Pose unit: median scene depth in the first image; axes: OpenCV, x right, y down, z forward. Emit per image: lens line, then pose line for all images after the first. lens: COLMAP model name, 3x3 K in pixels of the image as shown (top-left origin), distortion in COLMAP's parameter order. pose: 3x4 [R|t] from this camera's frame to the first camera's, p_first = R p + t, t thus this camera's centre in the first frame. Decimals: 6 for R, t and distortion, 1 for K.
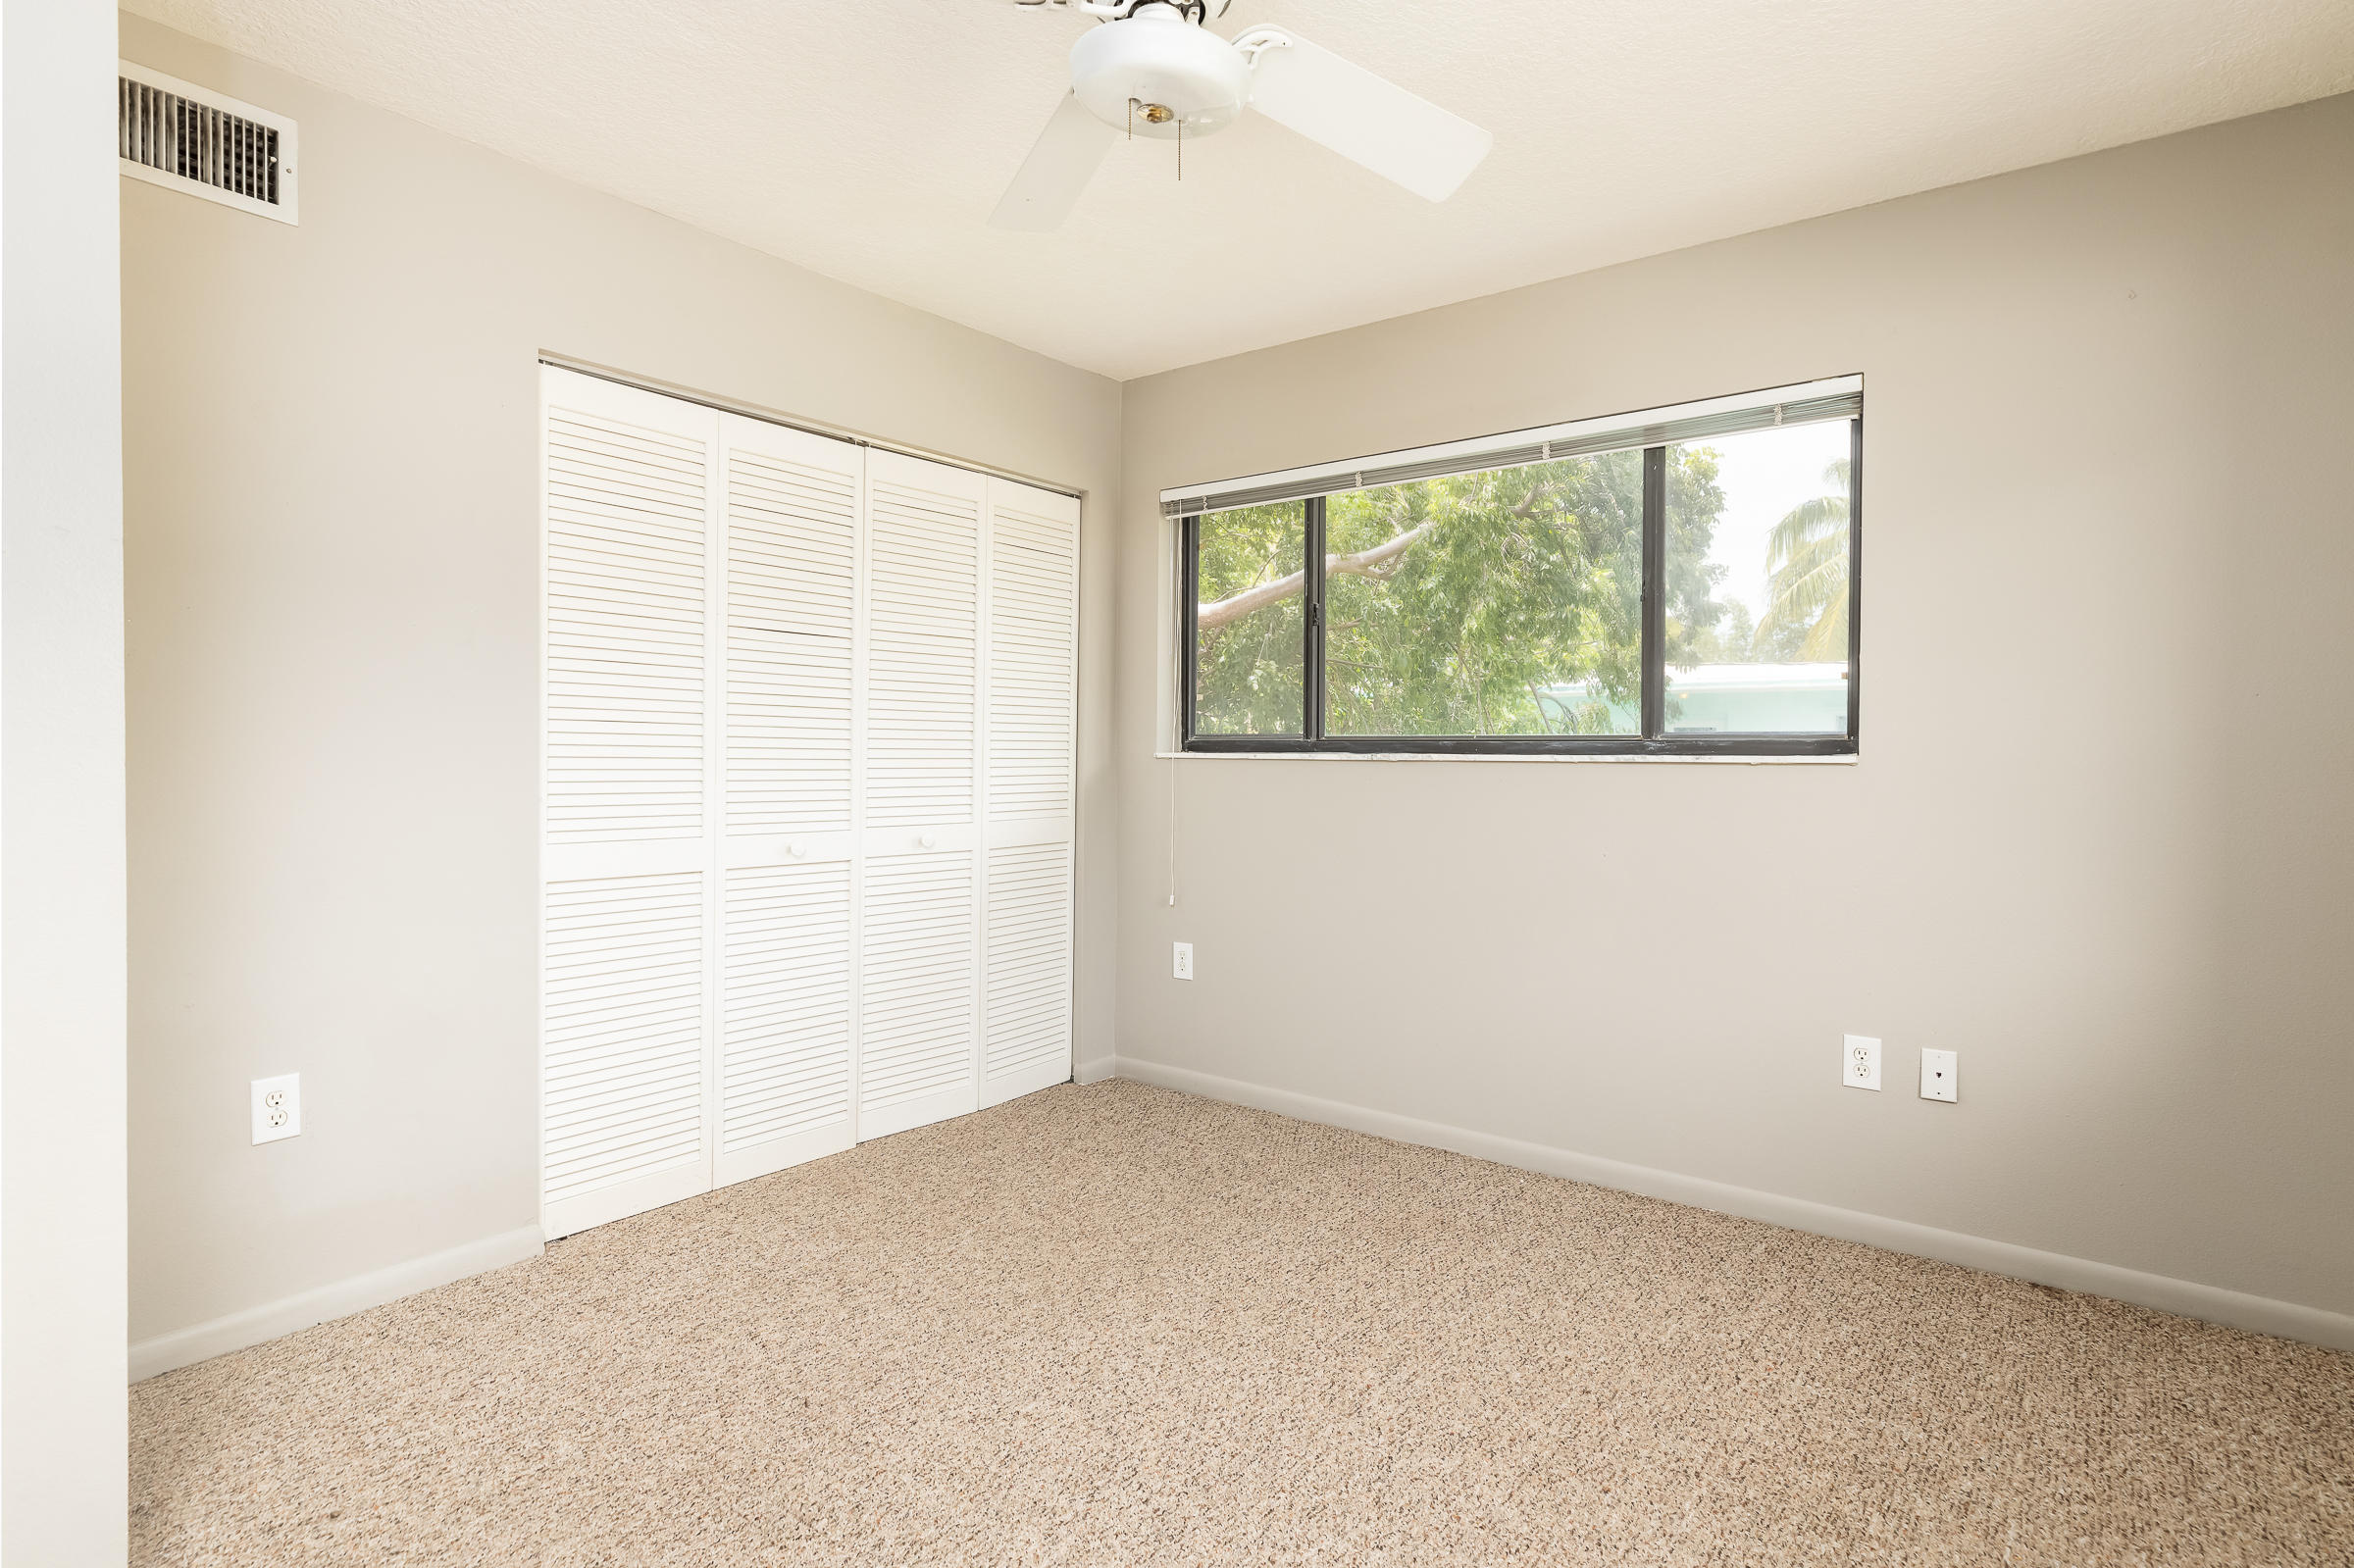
lens RADIAL K [[1249.2, 0, 1252.0], [0, 1249.2, 765.1], [0, 0, 1]] dist [0.000487, 0.001093]
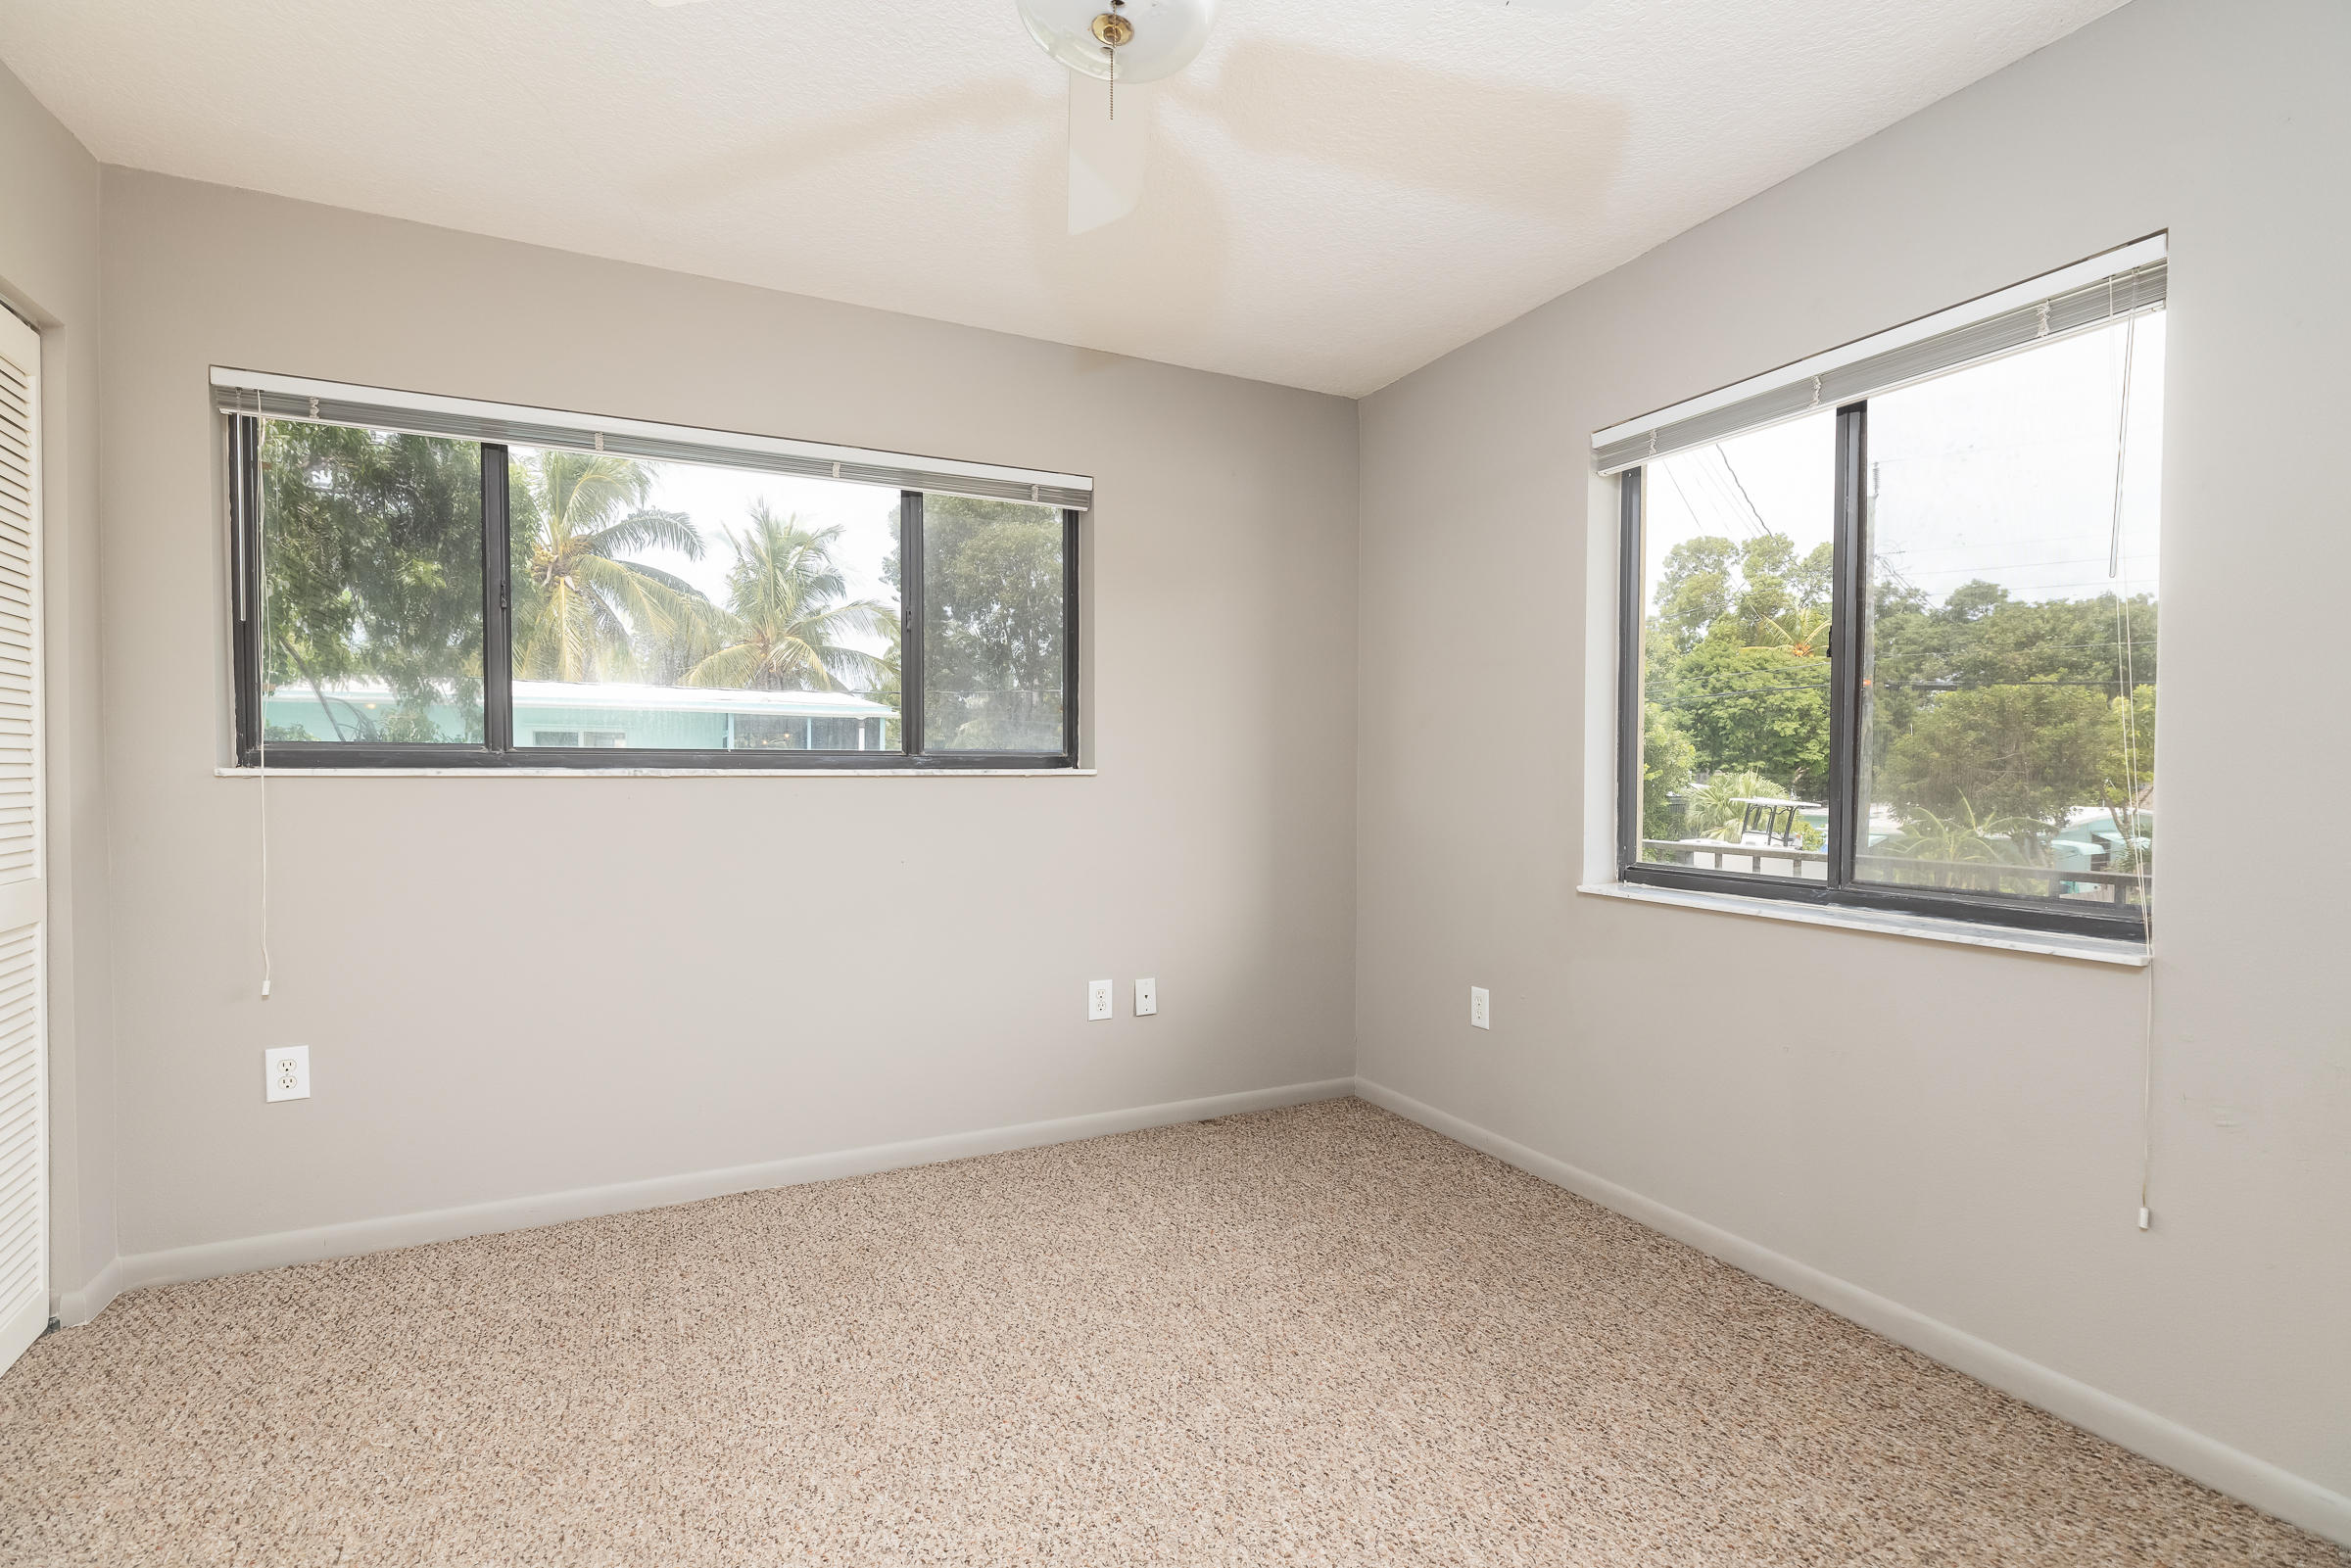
lens RADIAL K [[1068.6, 0, 1187.3], [0, 1068.6, 782.8], [0, 0, 1]] dist [0.007418, -0.000623]
pose [[0.453226, -0.016628, 0.891241, -0.452550], [0.008168, 0.999861, 0.014500, -0.008403], [-0.891358, 0.000708, 0.453299, 0.379059]]
